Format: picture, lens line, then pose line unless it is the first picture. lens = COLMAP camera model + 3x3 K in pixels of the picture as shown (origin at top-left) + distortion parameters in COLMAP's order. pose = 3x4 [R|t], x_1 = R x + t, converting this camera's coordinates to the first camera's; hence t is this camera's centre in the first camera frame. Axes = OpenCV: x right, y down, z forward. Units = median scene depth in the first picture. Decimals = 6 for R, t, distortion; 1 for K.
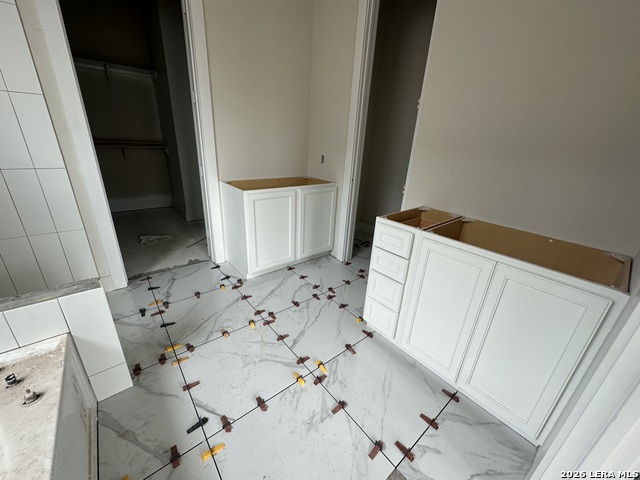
lens RADIAL K [[255.5, 0, 319.2], [0, 255.5, 241.3], [0, 0, 1]] dist [-0.002989, 0.000234]
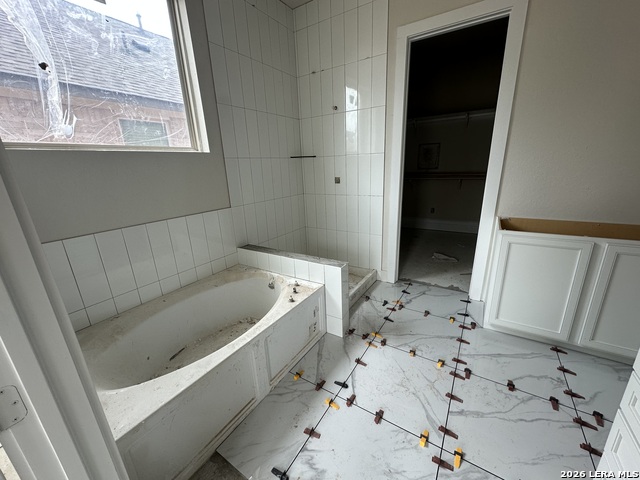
lens RADIAL K [[255.5, 0, 317.8], [0, 255.5, 241.0], [0, 0, 1]] dist [-0.002989, 0.000234]
pose [[0.296958, 0.210535, -0.931392, 0.349910], [-0.297470, 0.947251, 0.119277, -0.078226], [0.907374, 0.241640, 0.343922, 0.132792]]
